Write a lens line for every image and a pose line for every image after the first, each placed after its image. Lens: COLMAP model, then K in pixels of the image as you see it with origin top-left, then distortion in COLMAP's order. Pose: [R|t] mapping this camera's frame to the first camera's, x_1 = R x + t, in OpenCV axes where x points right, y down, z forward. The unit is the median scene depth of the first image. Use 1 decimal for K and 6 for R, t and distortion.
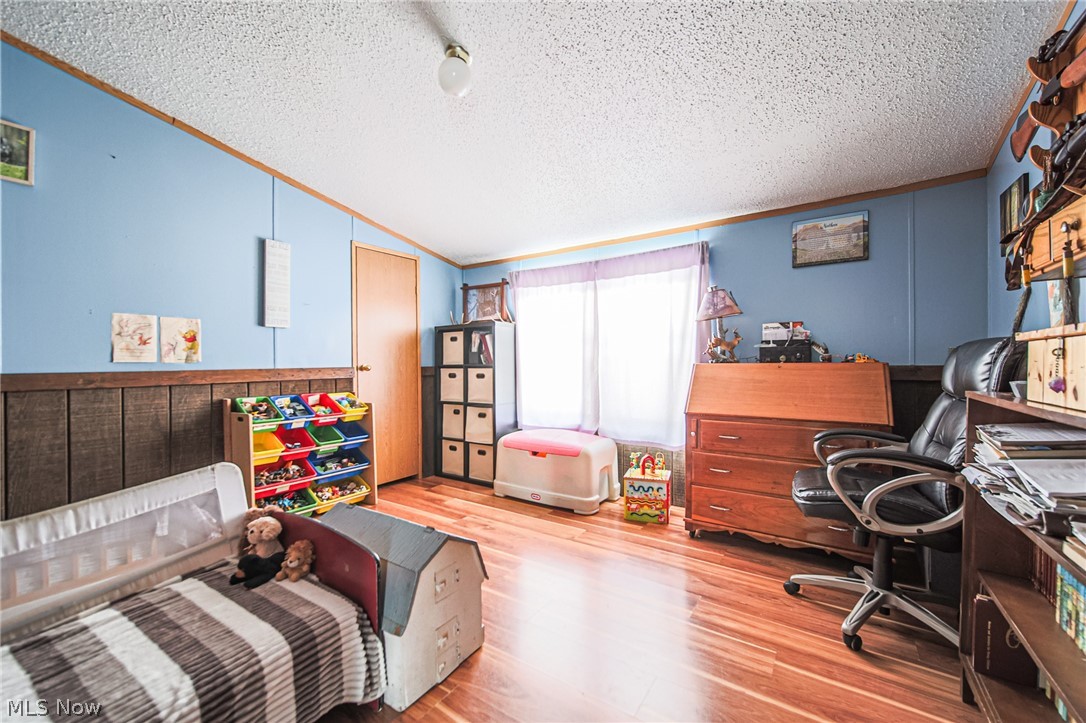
lens RADIAL K [[403.7, 0, 546.3], [0, 403.7, 362.1], [0, 0, 1]] dist [-0.000533, -0.000341]
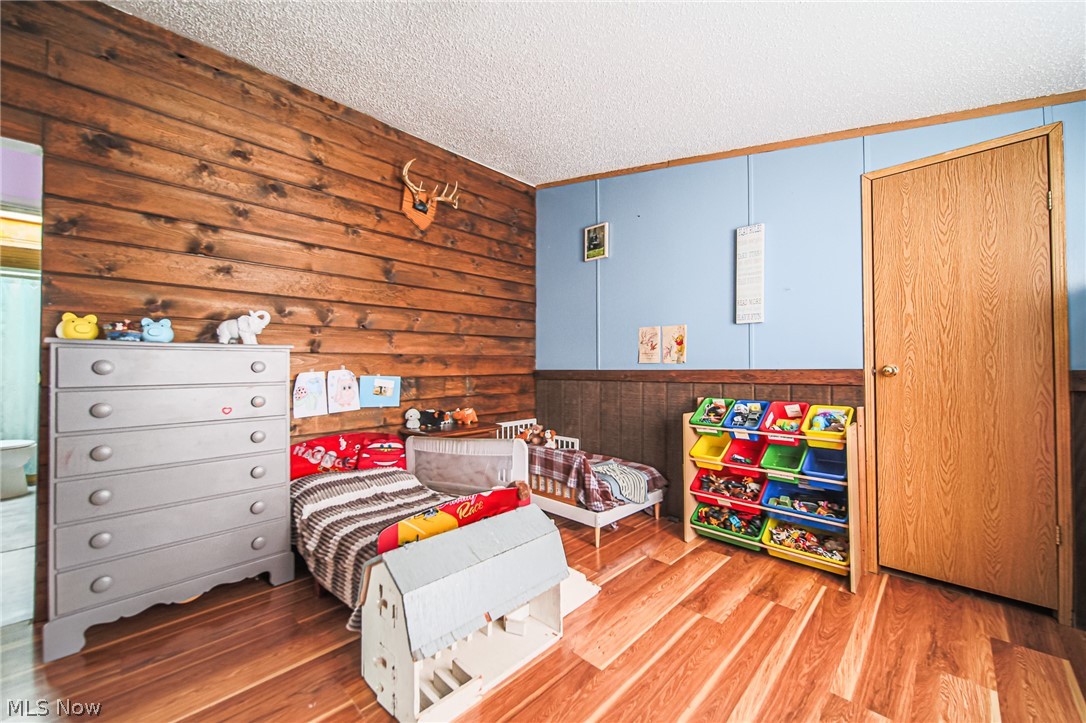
lens RADIAL K [[403.7, 0, 546.3], [0, 403.7, 362.1], [0, 0, 1]] dist [-0.000533, -0.000341]
pose [[-0.143696, -0.001709, -0.989620, 0.274422], [0.009389, 0.999951, -0.003090, -0.001393], [0.989577, -0.009736, -0.143673, 0.679521]]
